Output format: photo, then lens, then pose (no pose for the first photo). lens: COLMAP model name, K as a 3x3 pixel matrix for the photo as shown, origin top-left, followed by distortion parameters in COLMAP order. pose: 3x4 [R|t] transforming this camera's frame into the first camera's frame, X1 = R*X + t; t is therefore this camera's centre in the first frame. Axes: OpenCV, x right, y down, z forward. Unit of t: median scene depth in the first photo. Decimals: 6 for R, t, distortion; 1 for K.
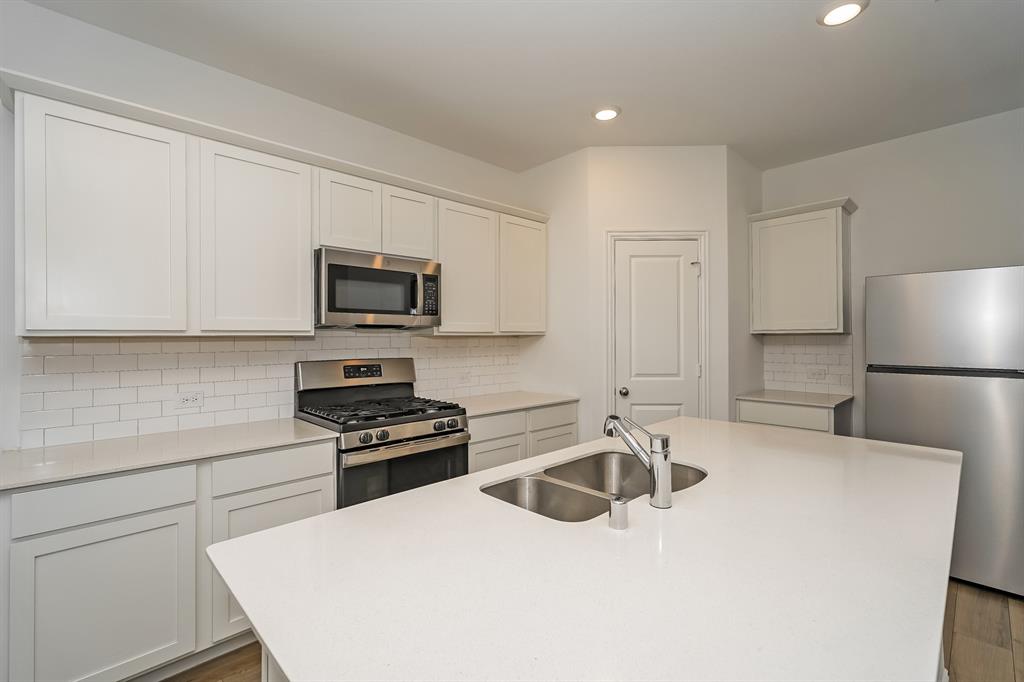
lens RADIAL K [[452.7, 0, 508.4], [0, 452.7, 334.2], [0, 0, 1]] dist [-0.002201, 0.001063]
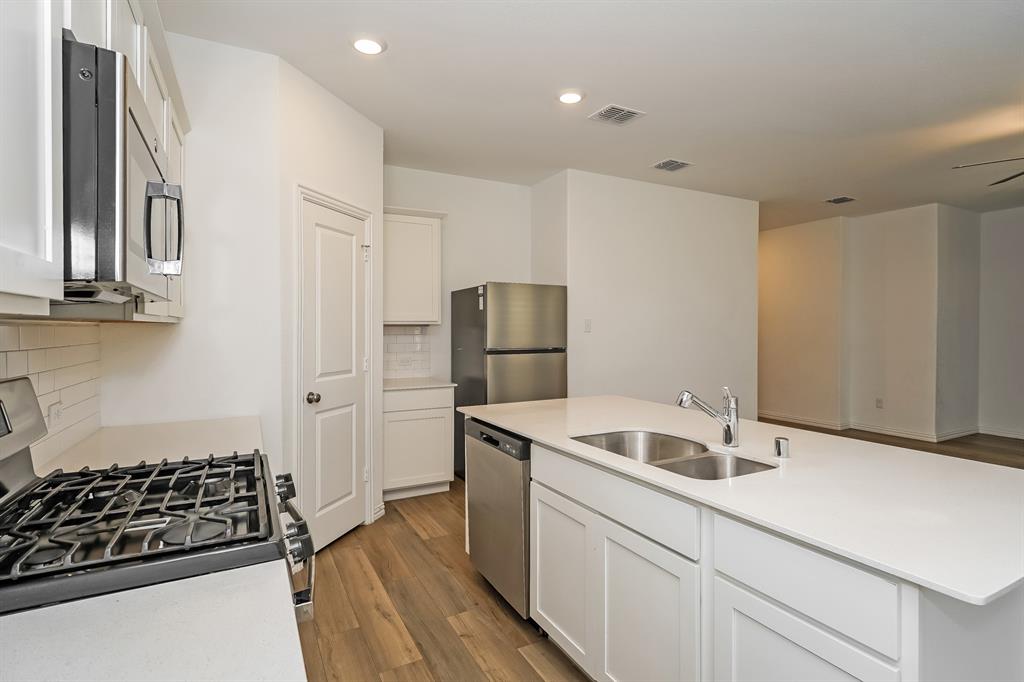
lens RADIAL K [[520.2, 0, 516.1], [0, 520.2, 334.4], [0, 0, 1]] dist [0.001208, 0.000544]
pose [[0.291922, -0.006625, 0.956419, -0.666349], [0.002163, 0.999978, 0.006267, 0.018726], [-0.956440, 0.000239, 0.291930, 0.548723]]
